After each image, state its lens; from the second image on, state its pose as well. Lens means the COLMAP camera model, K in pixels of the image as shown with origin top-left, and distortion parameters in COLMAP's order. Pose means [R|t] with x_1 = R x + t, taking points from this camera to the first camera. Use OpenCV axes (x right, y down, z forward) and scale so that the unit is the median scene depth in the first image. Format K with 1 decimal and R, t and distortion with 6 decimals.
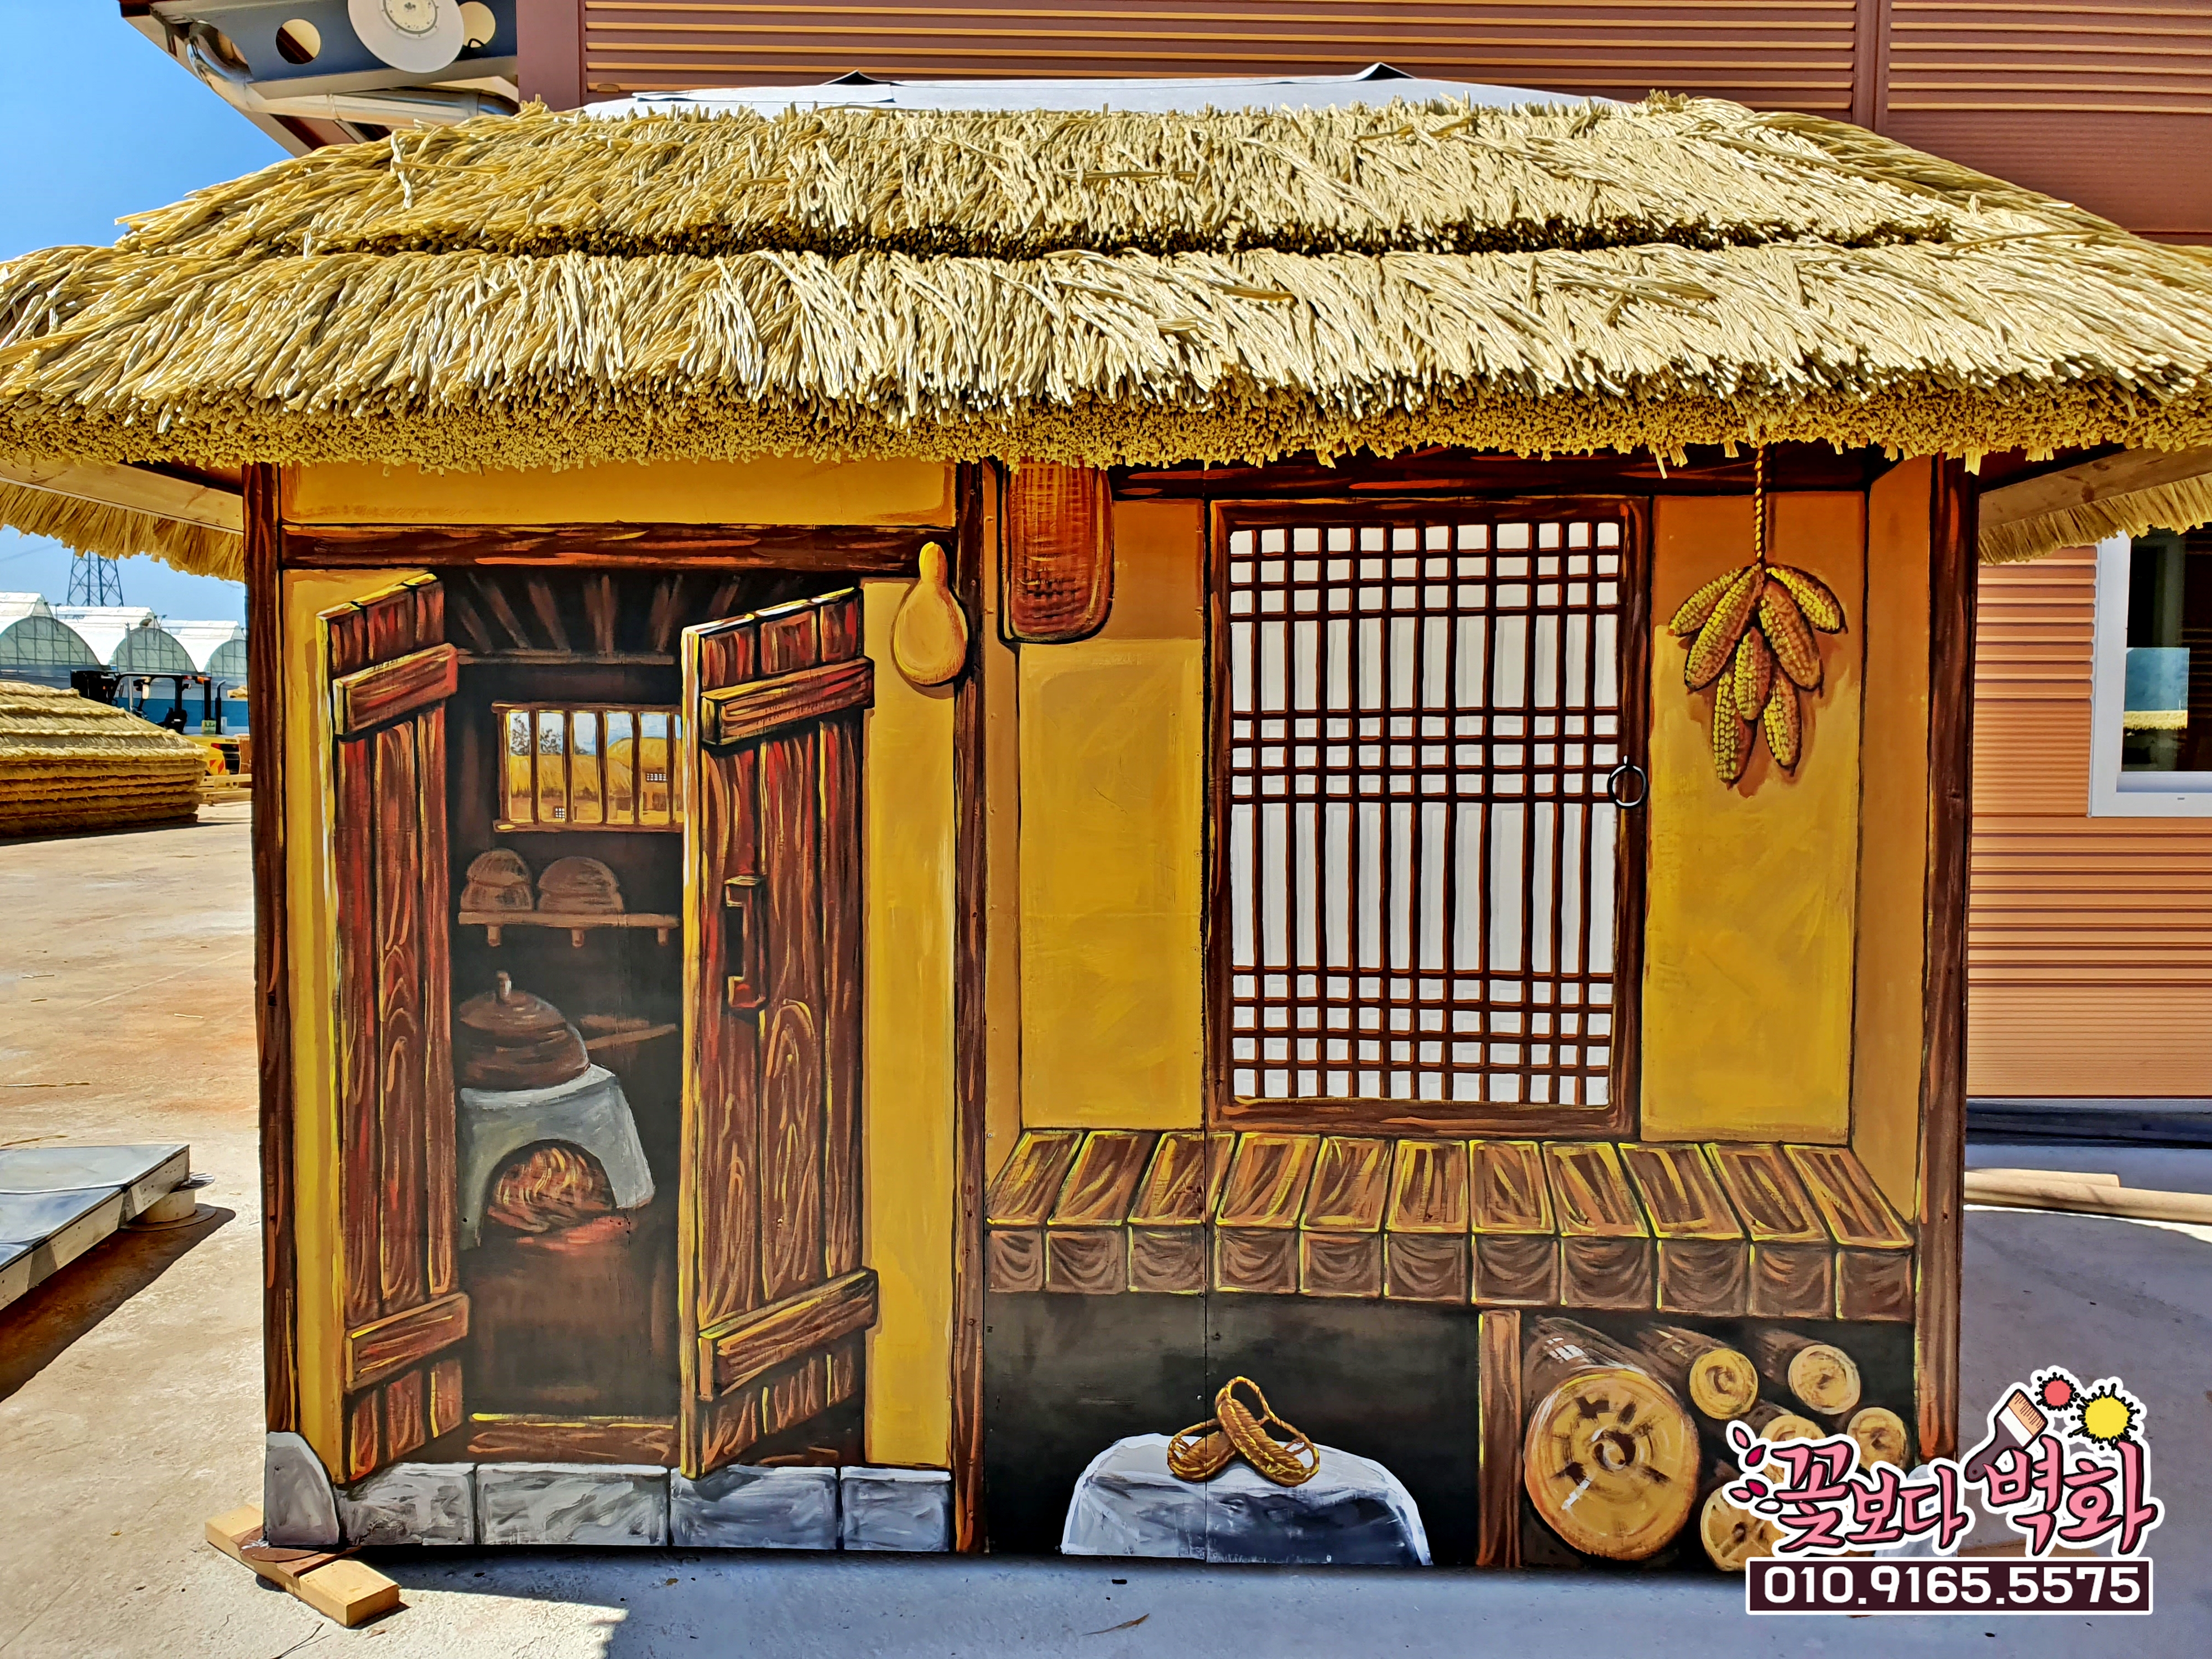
lens RADIAL K [[1775.6, 0, 1084.5], [0, 1775.6, 844.9], [0, 0, 1]] dist [0.009539, -0.005537]
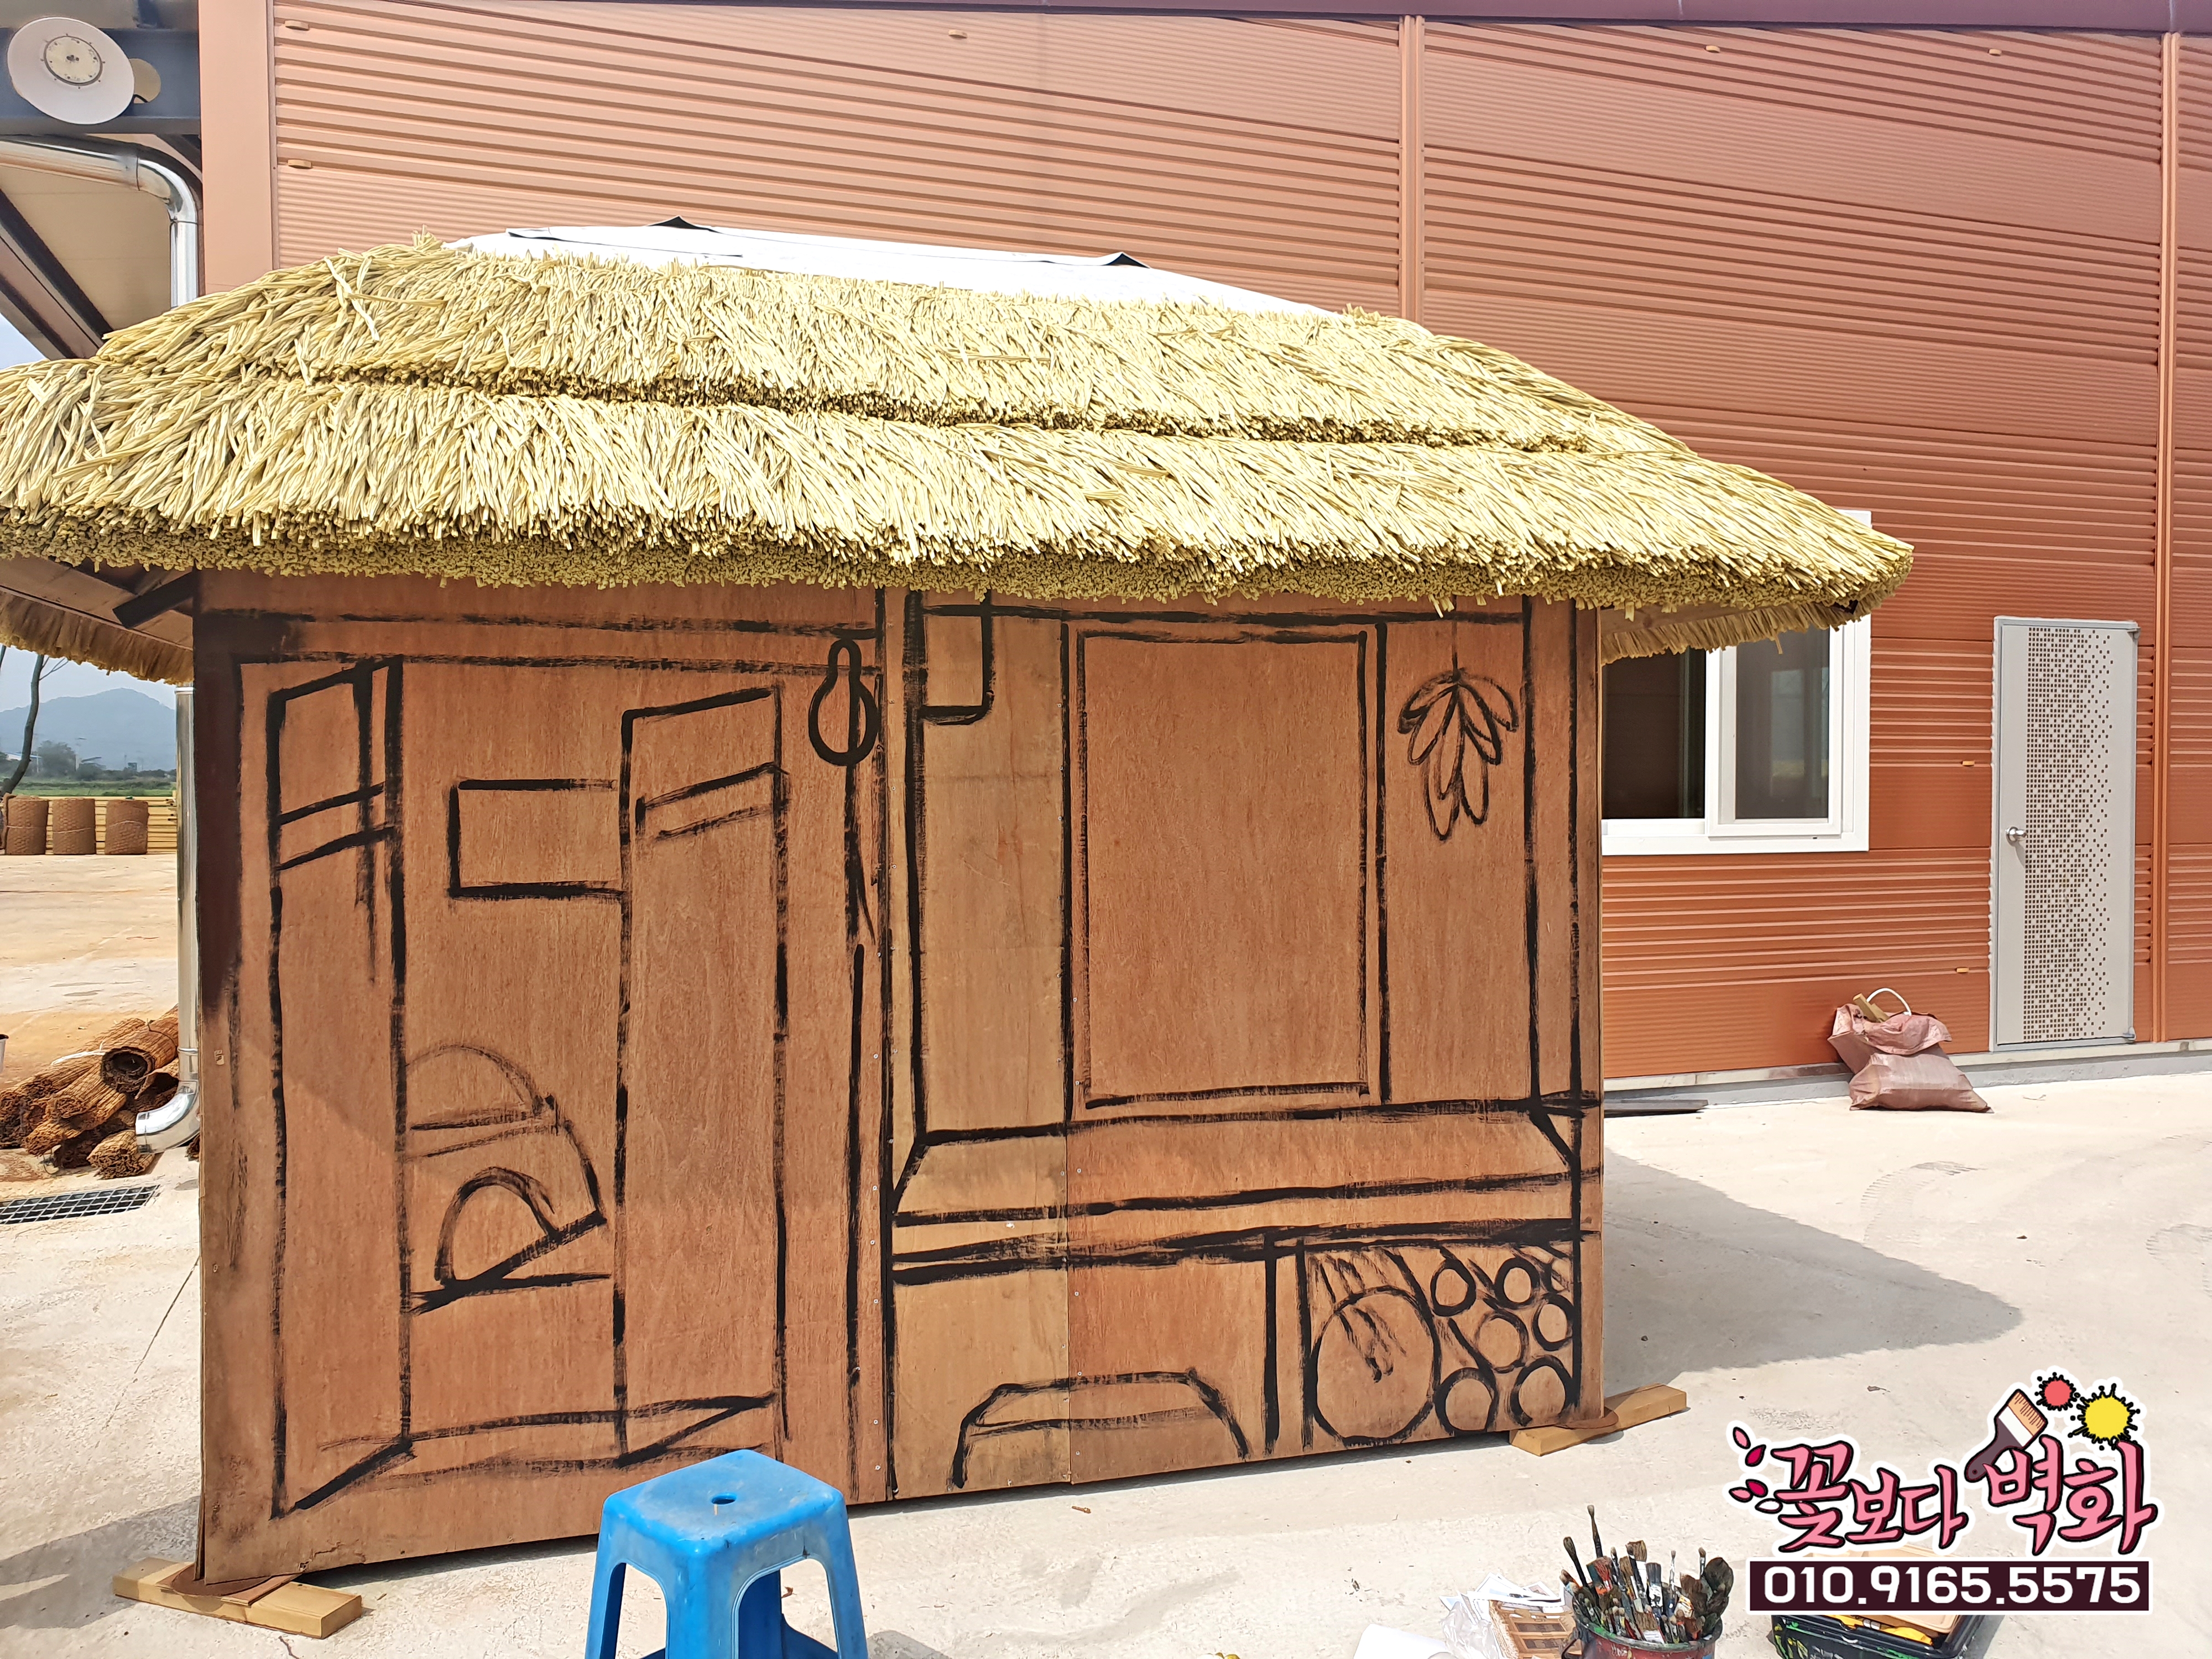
lens RADIAL K [[1775.6, 0, 1122.2], [0, 1775.6, 813.3], [0, 0, 1]] dist [0.009539, -0.005537]
pose [[0.951412, -0.009302, 0.307780, -0.272448], [0.023146, 0.998876, -0.041359, -0.002034], [-0.307050, 0.046473, 0.950558, -0.191071]]
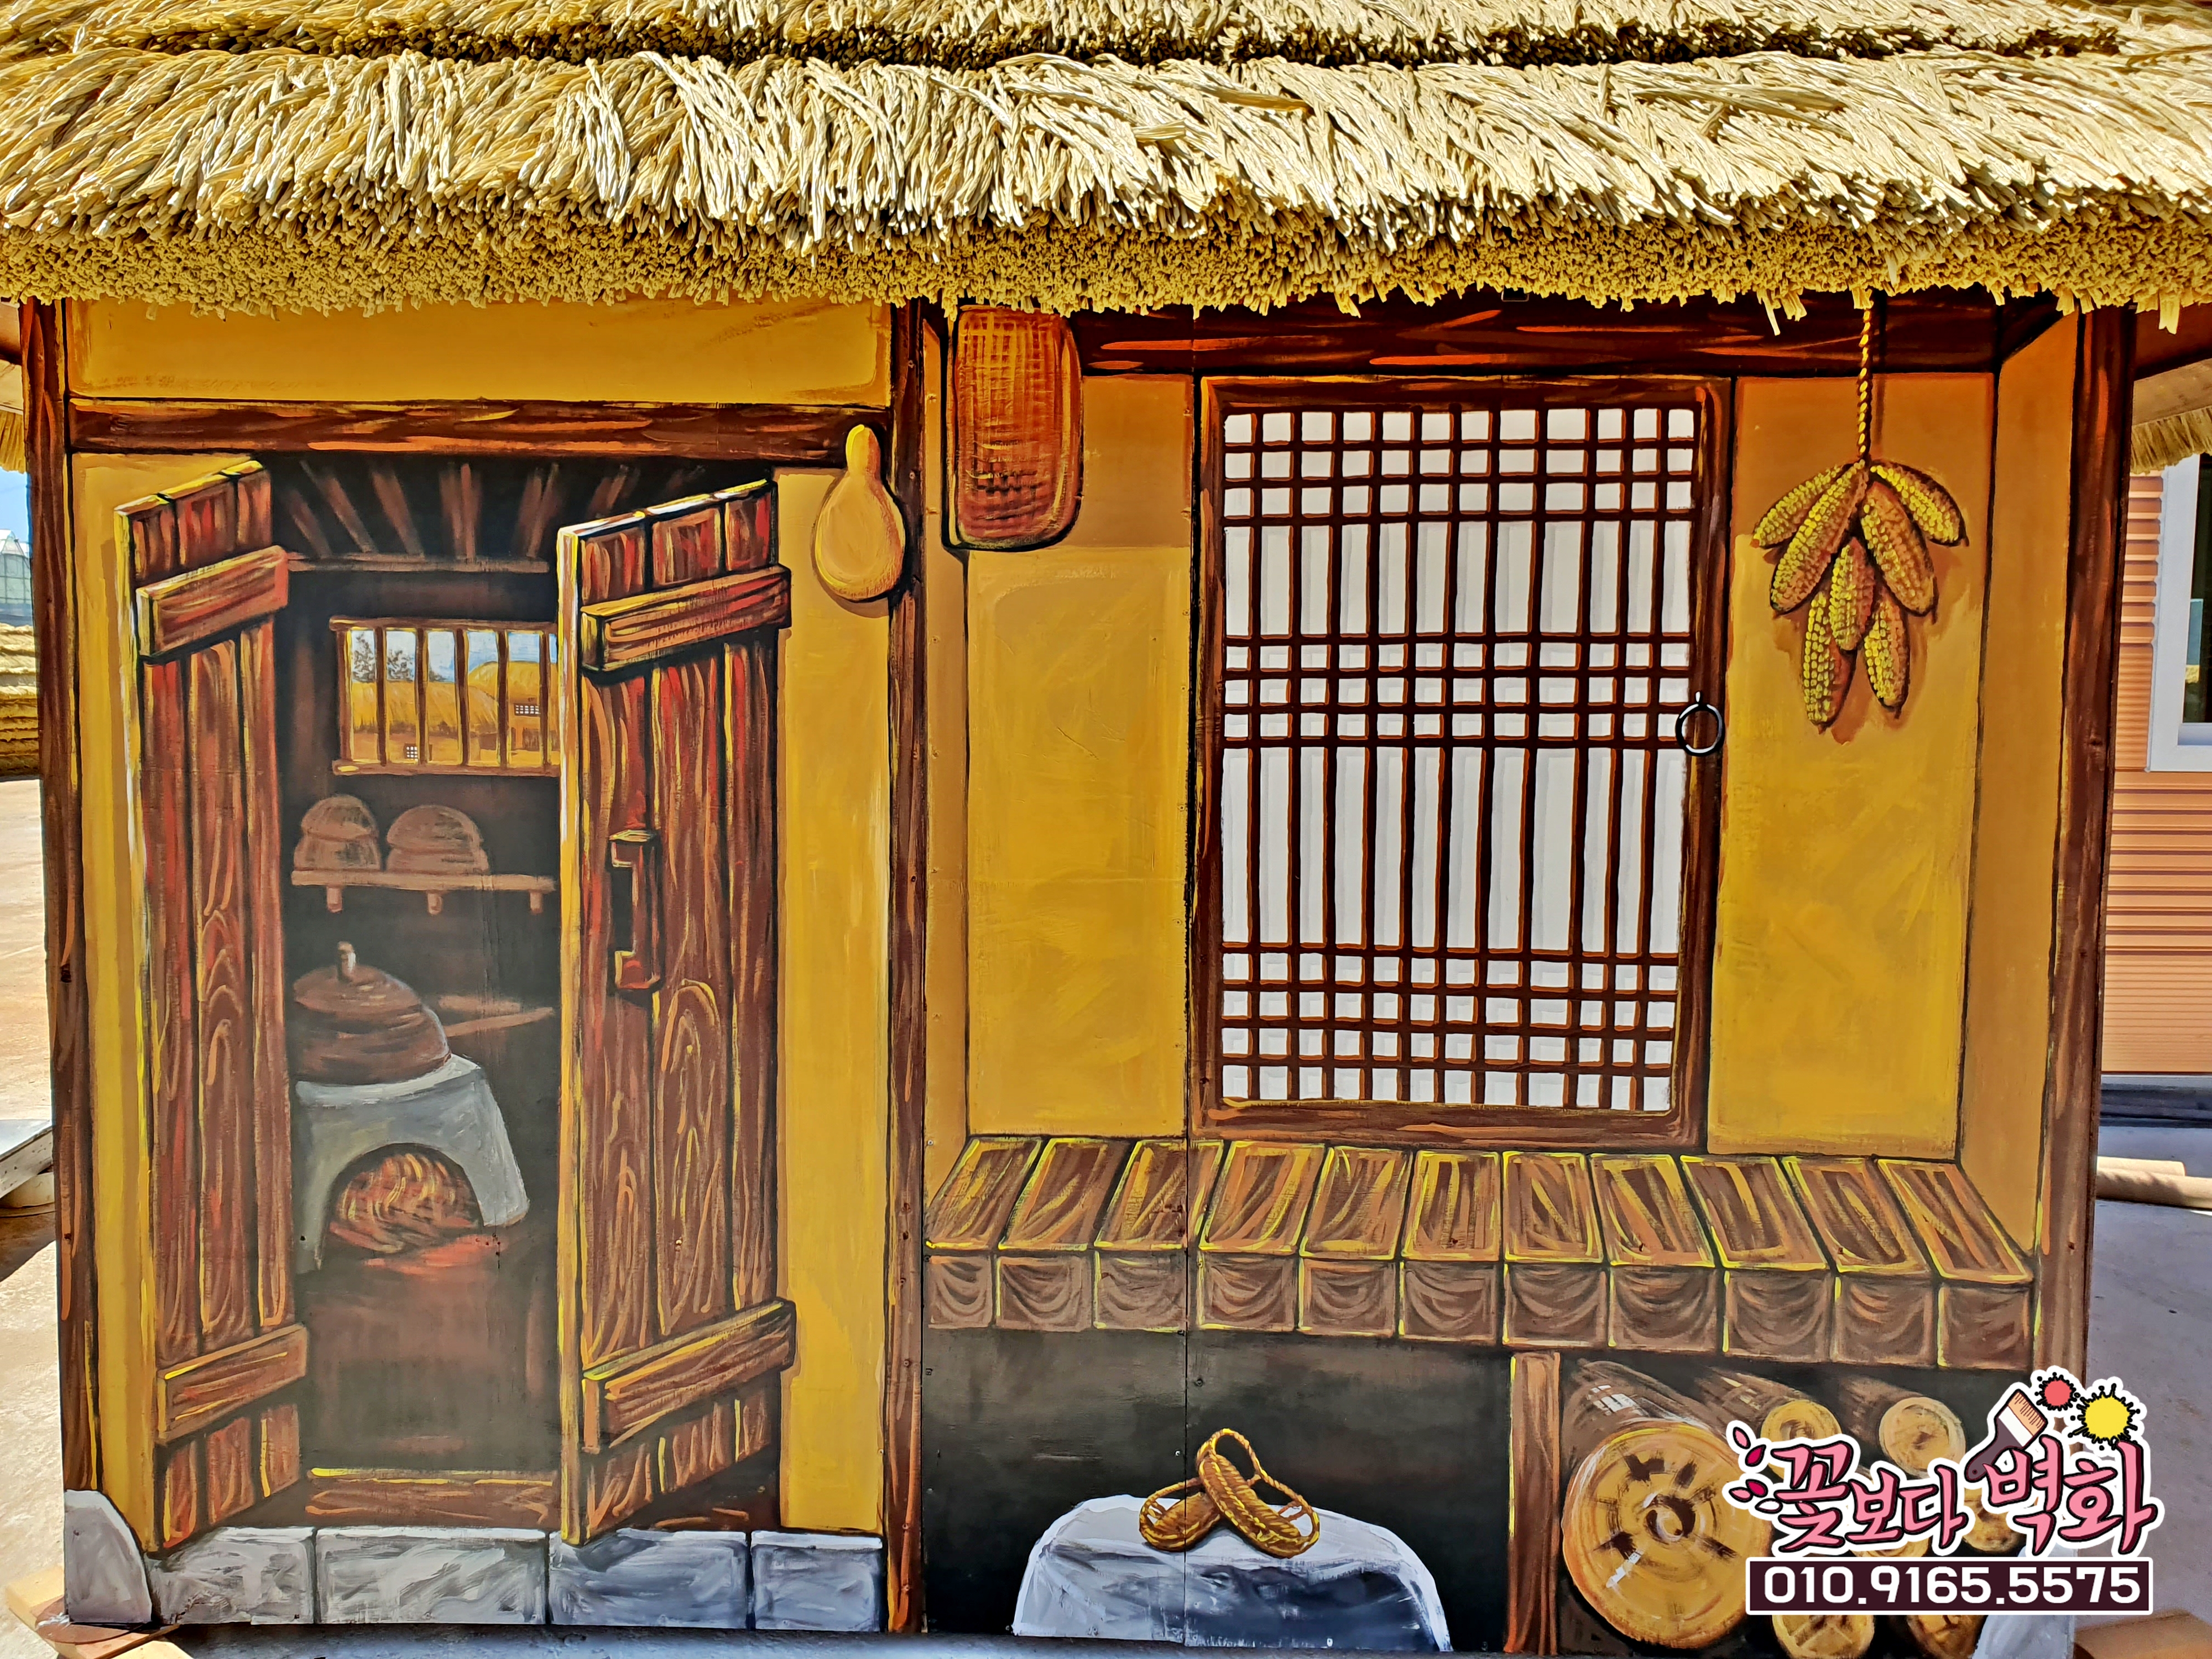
lens RADIAL K [[1775.6, 0, 1087.8], [0, 1775.6, 836.9], [0, 0, 1]] dist [0.009539, -0.005537]
pose [[0.999940, 0.007021, 0.008447, 0.012959], [-0.007221, 0.999690, 0.023813, -0.000447], [-0.008277, -0.023872, 0.999681, 0.169717]]
